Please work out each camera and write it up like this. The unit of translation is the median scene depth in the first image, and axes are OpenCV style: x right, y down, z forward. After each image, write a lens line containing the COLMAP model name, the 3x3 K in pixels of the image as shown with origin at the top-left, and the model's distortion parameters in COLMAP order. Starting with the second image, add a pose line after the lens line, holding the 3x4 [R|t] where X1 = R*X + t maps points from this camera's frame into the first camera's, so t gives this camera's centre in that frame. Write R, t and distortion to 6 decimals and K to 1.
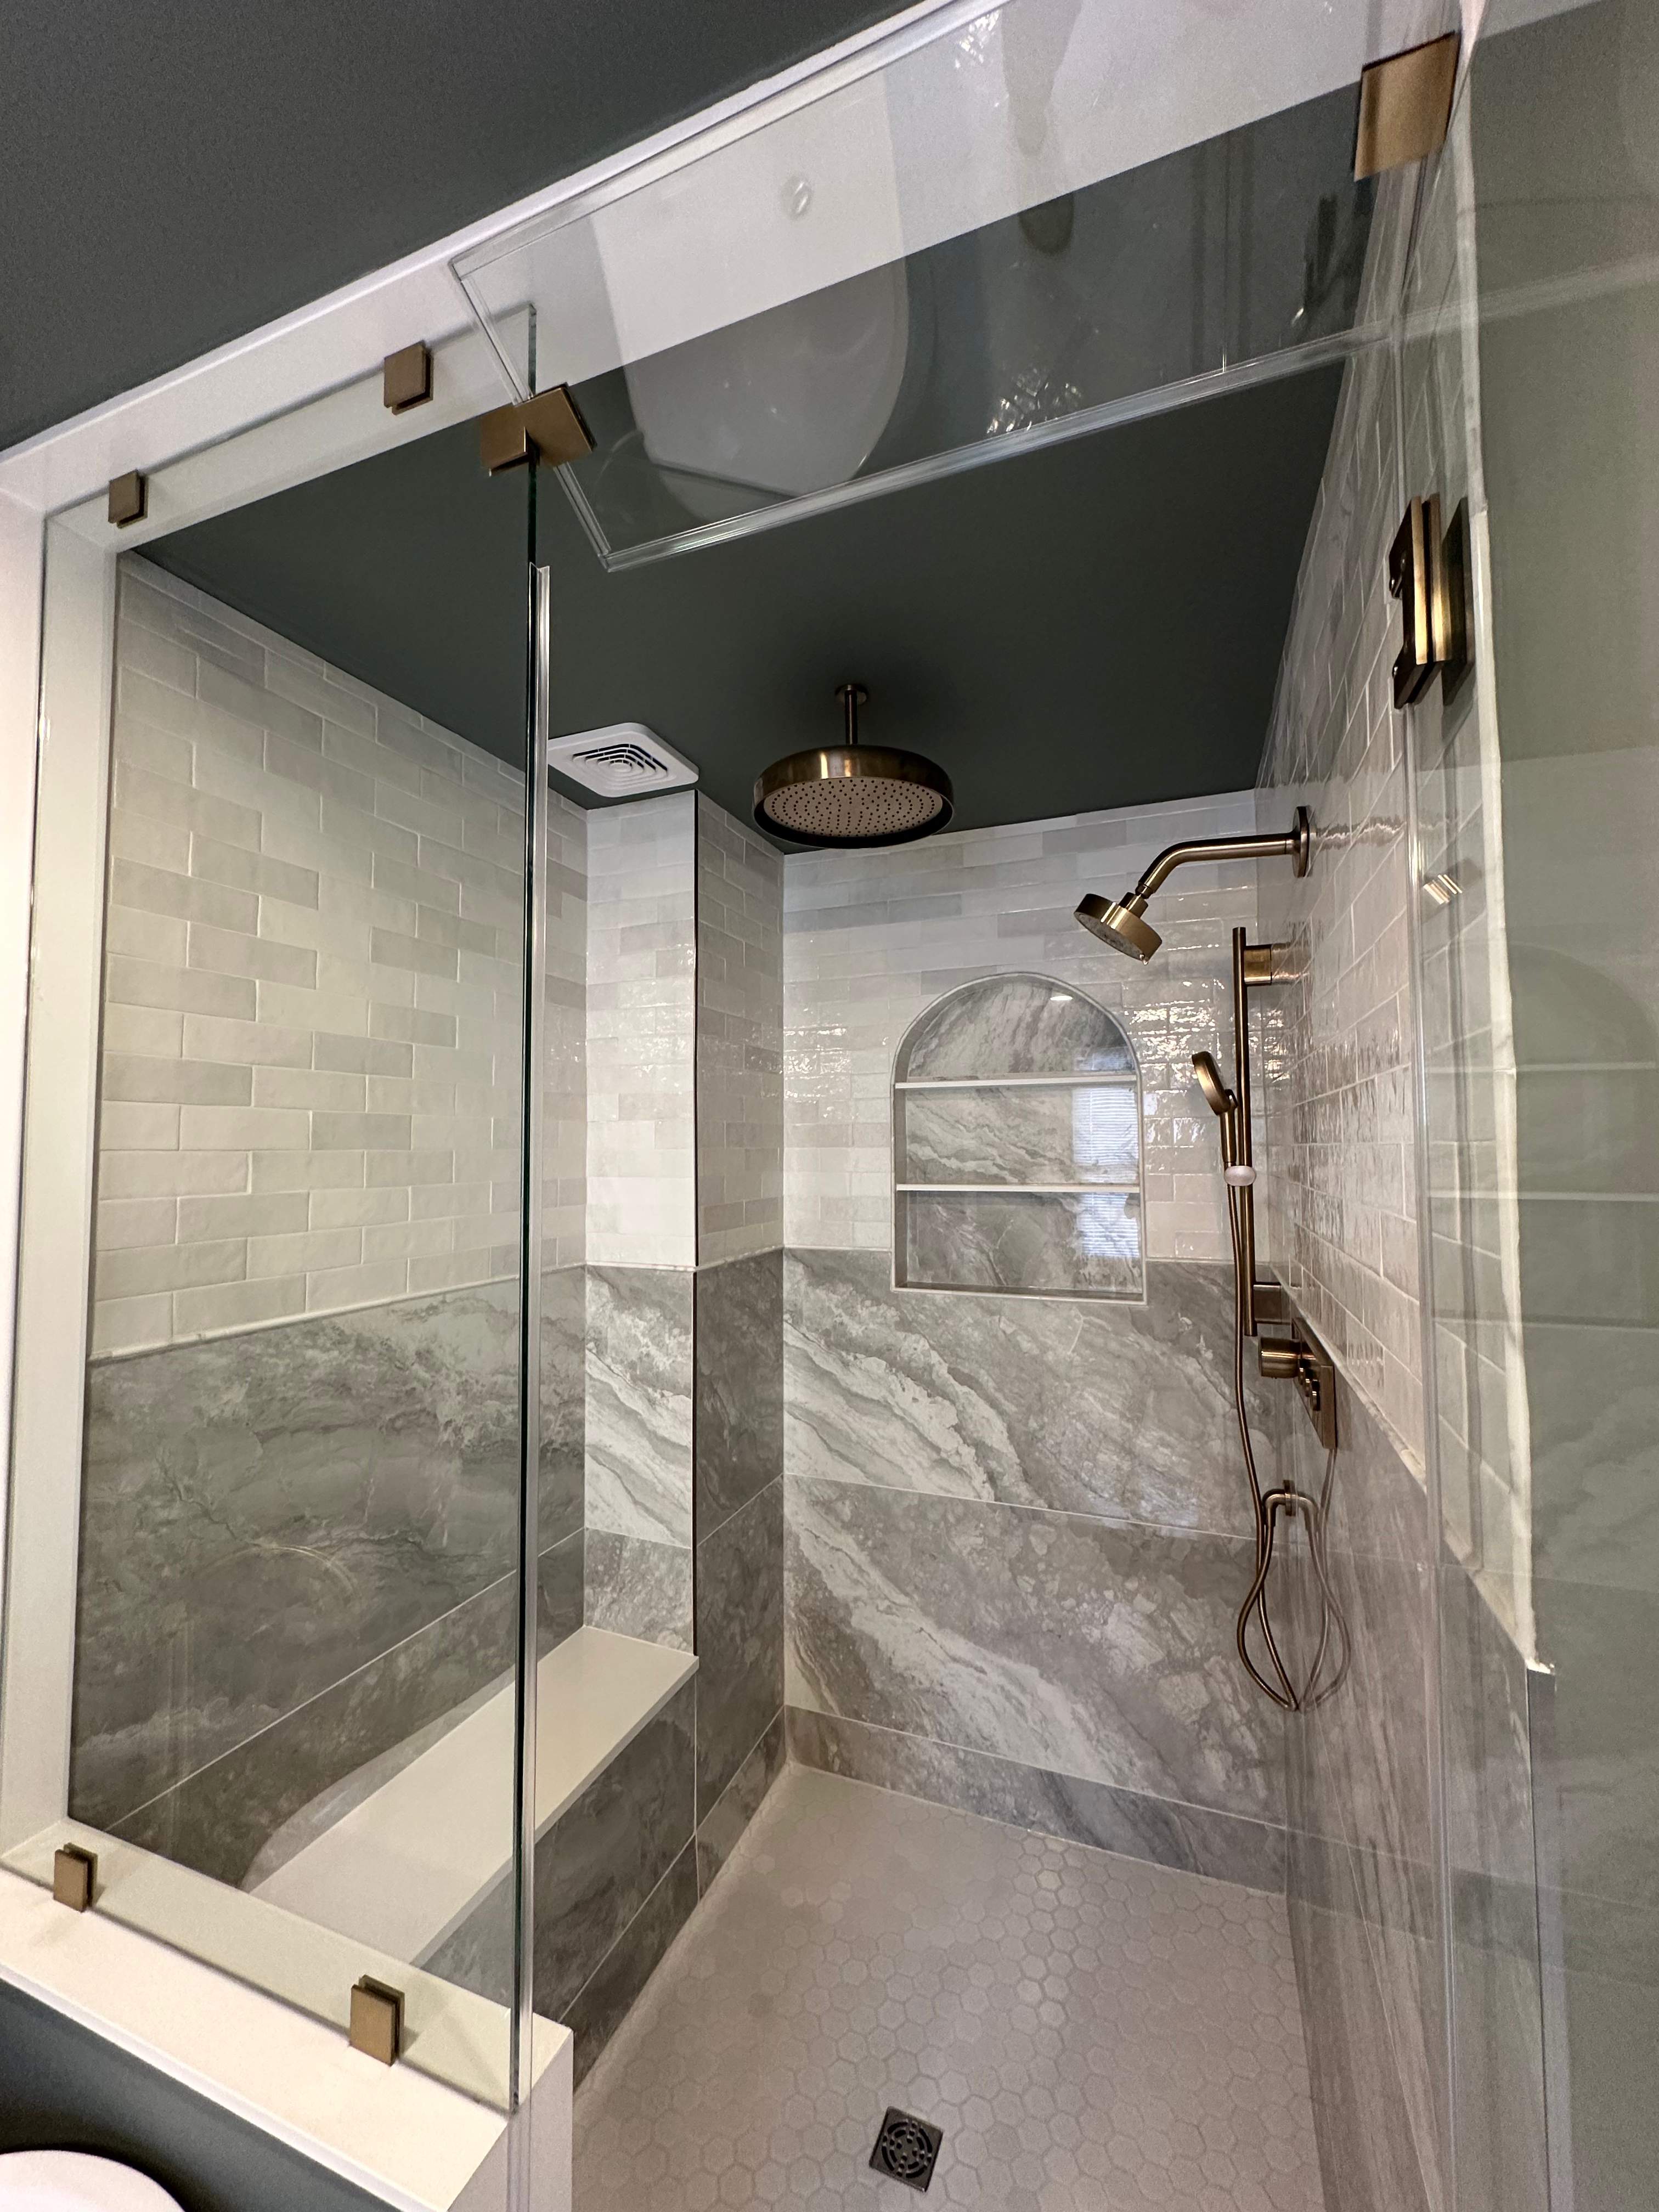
lens RADIAL K [[879.5, 0, 836.7], [0, 879.5, 1105.1], [0, 0, 1]] dist [-0.004056, 0.001226]
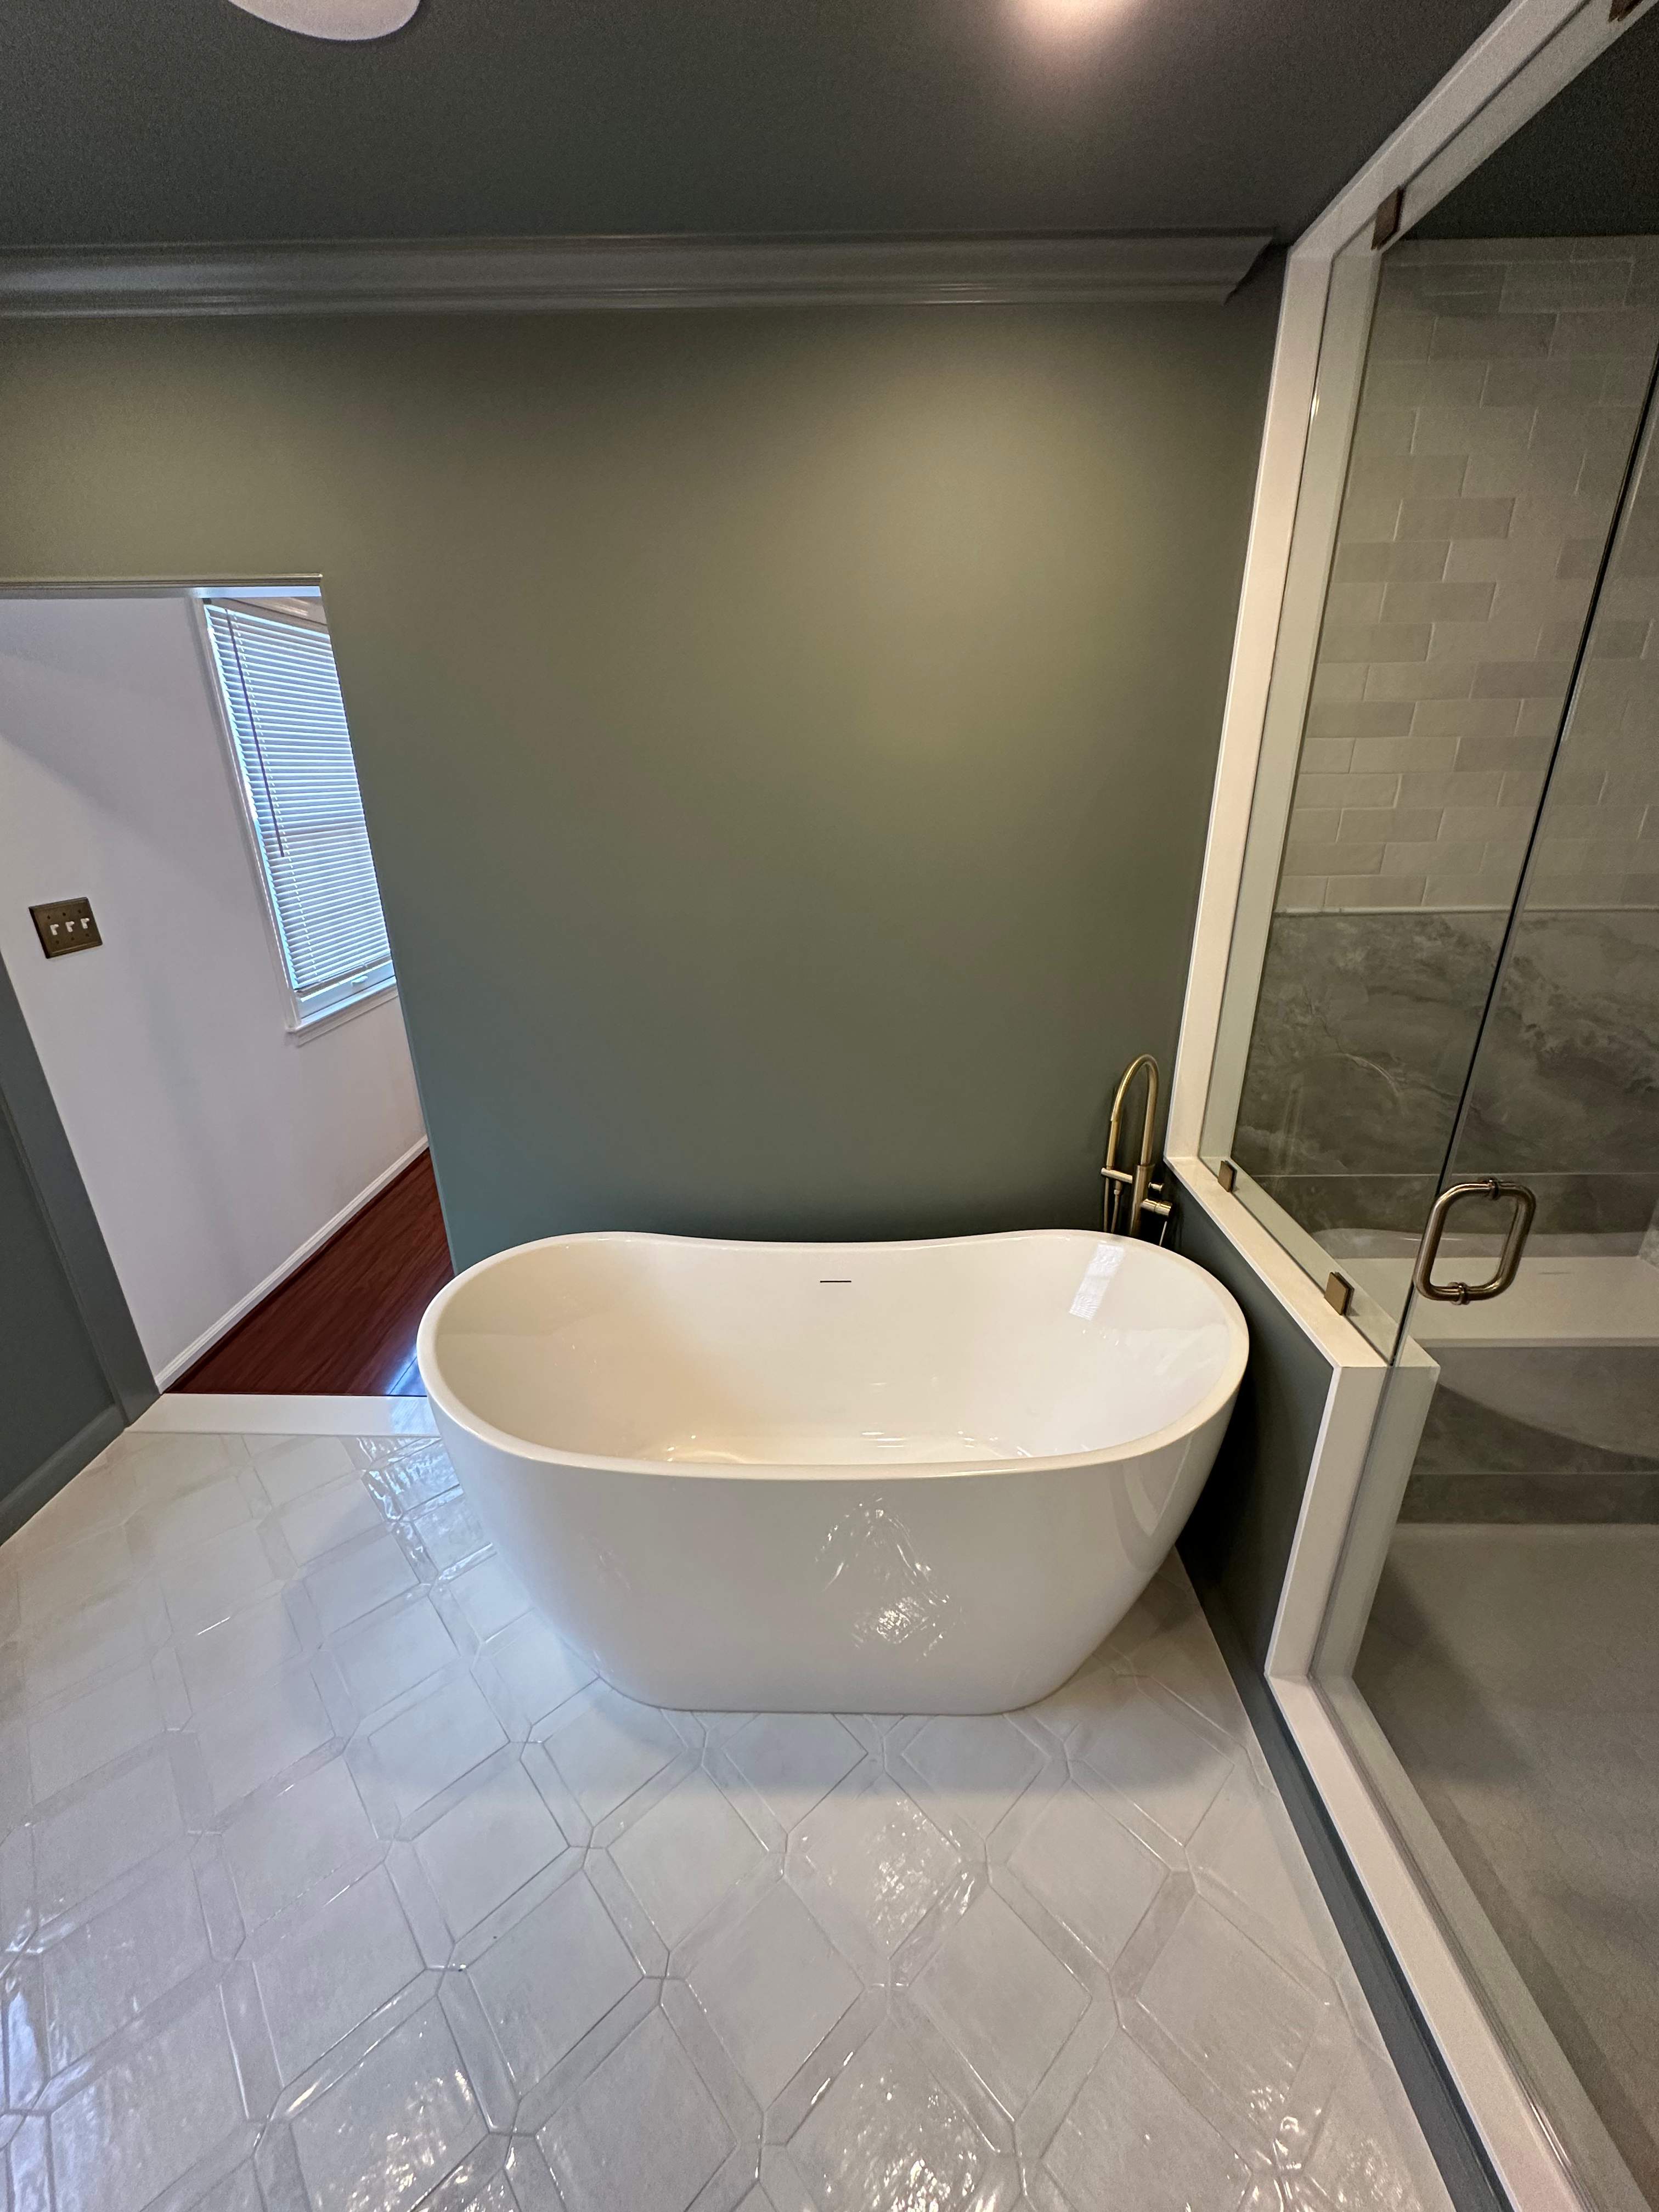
lens RADIAL K [[879.5, 0, 832.3], [0, 879.5, 1102.3], [0, 0, 1]] dist [-0.004056, 0.001226]
pose [[0.358092, 0.338384, -0.870210, 0.211468], [0.055580, 0.922638, 0.381642, -0.026628], [0.932031, -0.185030, 0.311581, -0.180749]]
